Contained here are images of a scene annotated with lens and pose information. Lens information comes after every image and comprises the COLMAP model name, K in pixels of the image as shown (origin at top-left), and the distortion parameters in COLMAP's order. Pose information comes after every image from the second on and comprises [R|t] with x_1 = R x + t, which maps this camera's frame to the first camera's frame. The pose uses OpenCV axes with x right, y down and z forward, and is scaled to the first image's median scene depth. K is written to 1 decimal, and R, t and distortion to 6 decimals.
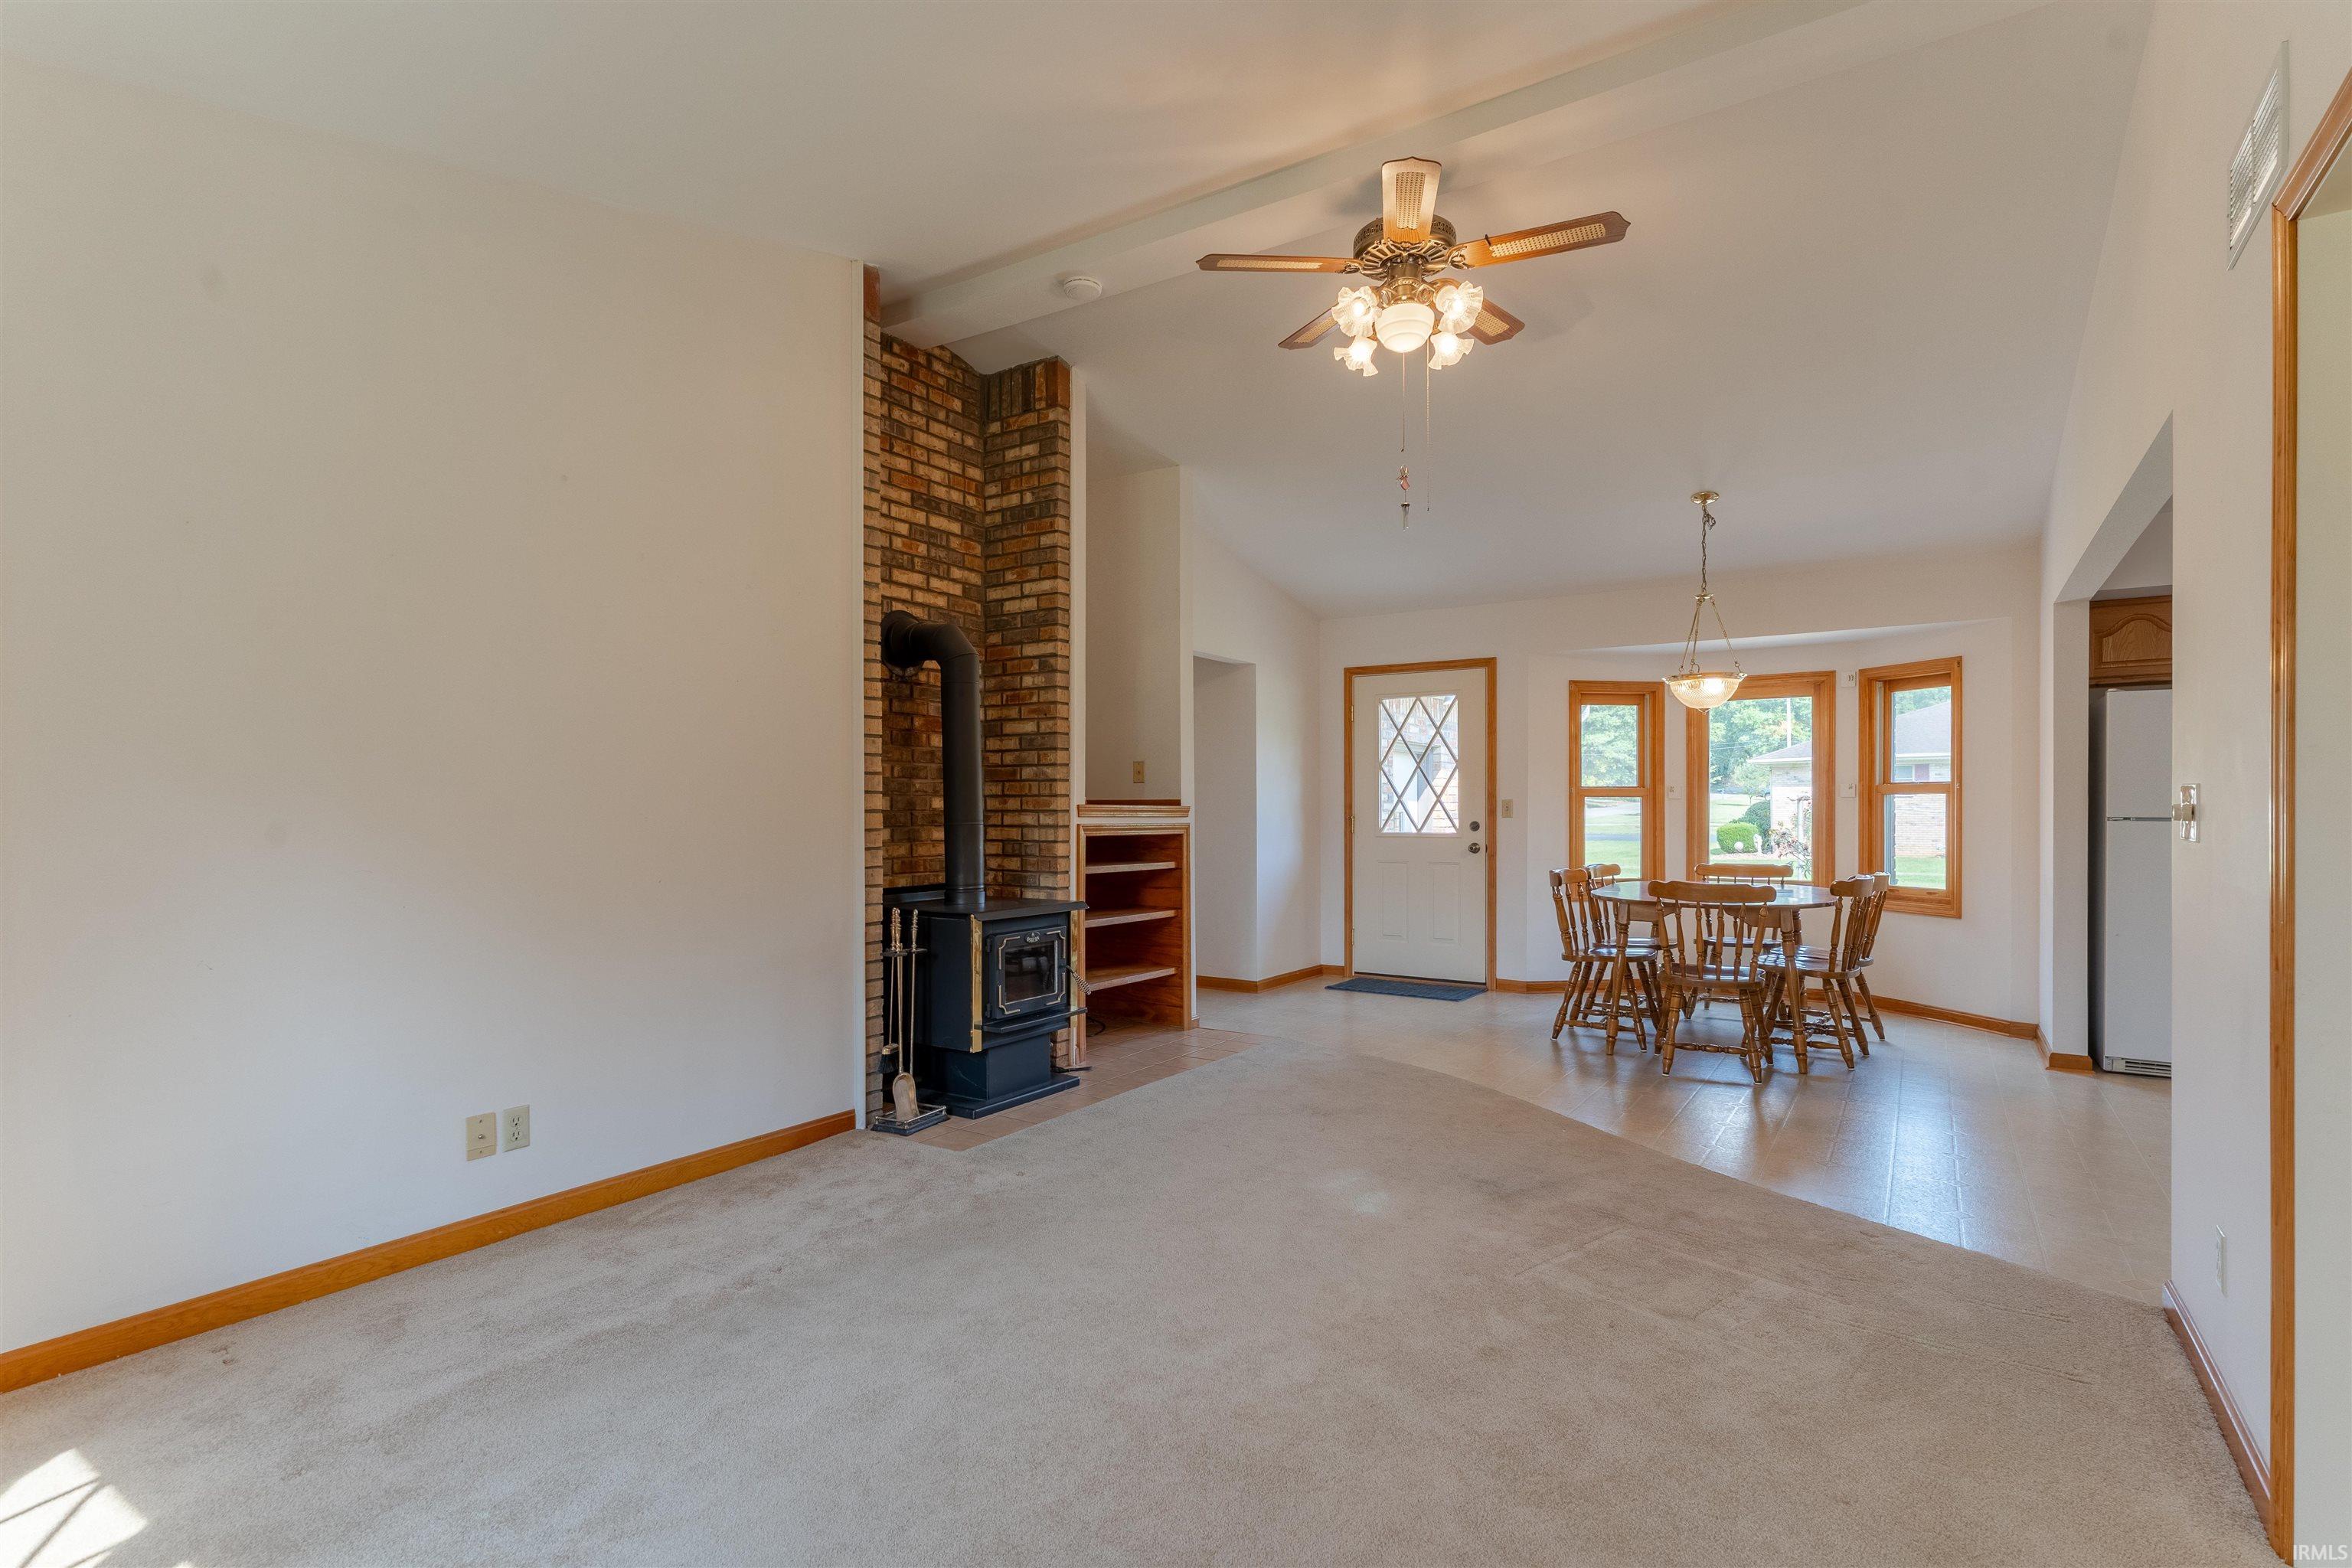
lens RADIAL K [[1141.0, 0, 1168.2], [0, 1141.0, 807.6], [0, 0, 1]] dist [0.009199, -0.000829]
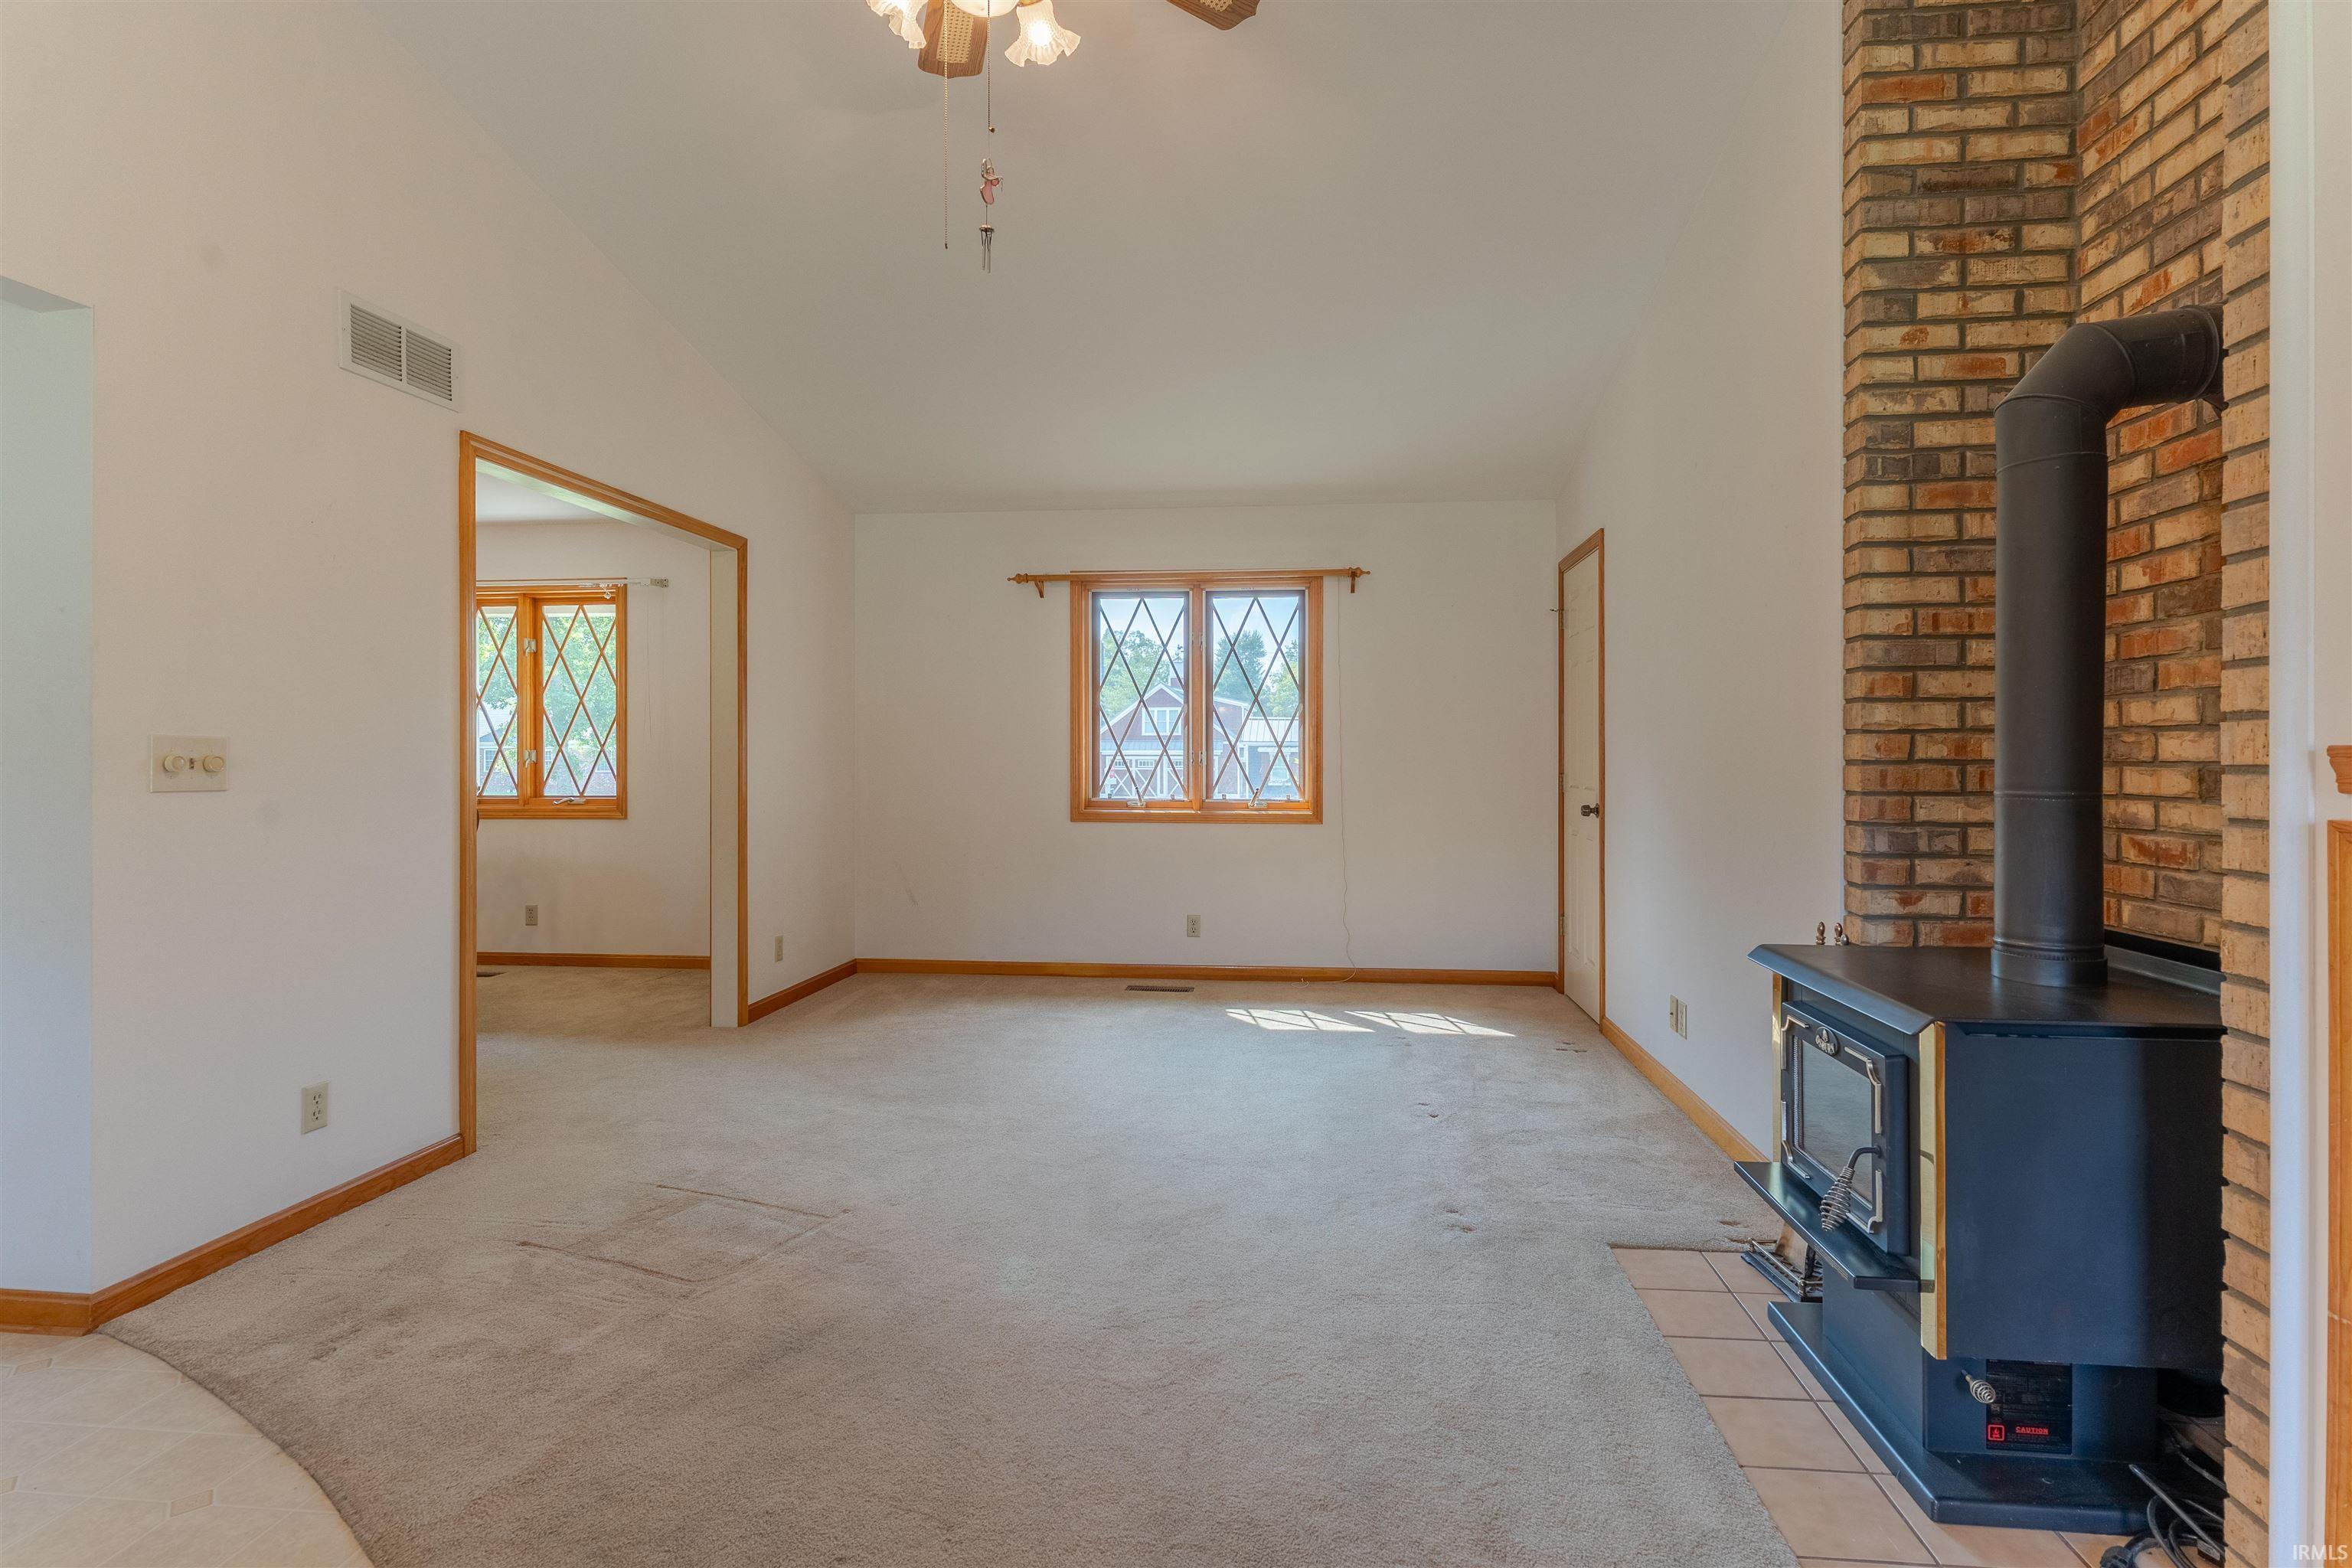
lens RADIAL K [[1142.8, 0, 1221.8], [0, 1142.8, 759.7], [0, 0, 1]] dist [0.001991, 0.000695]
pose [[-0.883870, 0.002862, -0.467724, 0.257318], [0.001941, 0.999995, 0.002451, -0.000085], [0.467729, 0.001258, -0.883871, 1.074454]]
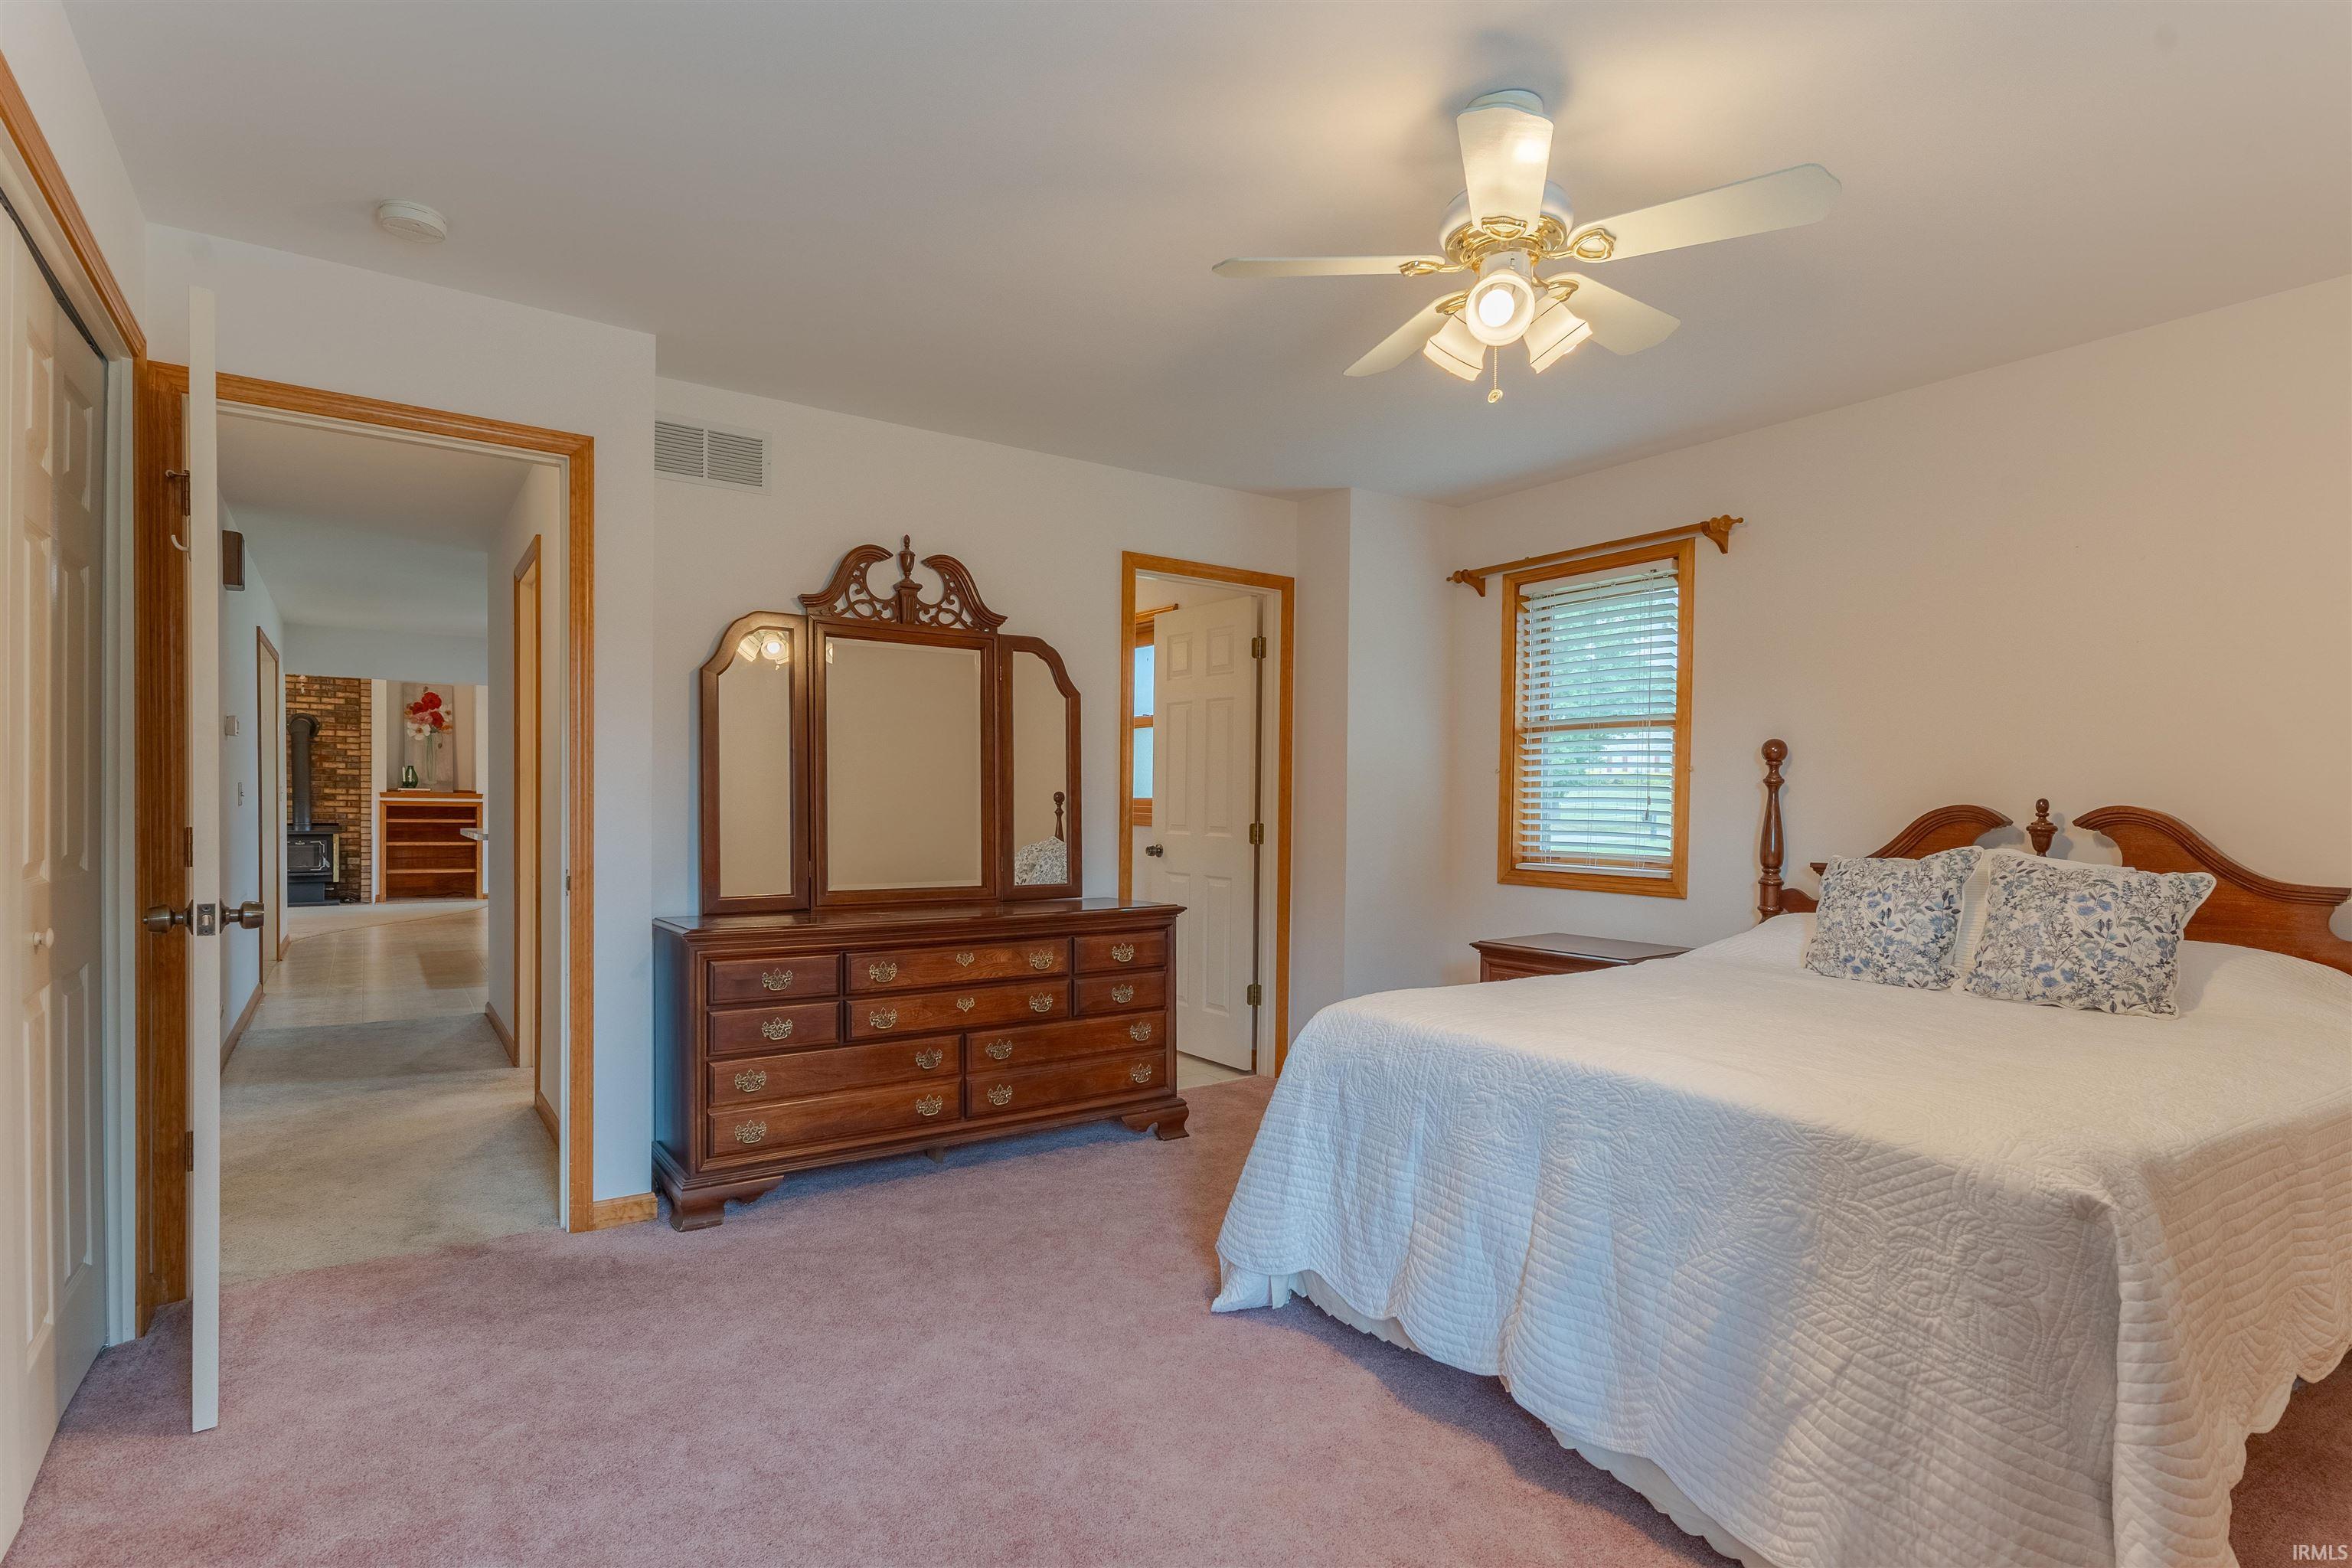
lens RADIAL K [[1163.5, 0, 1177.1], [0, 1163.5, 824.4], [0, 0, 1]] dist [-0.000865, -0.000085]
pose [[0.929190, 0.016671, -0.369226, 2.237458], [-0.010083, 0.999754, 0.019766, 0.000355], [0.369464, -0.014643, 0.929130, -0.588312]]
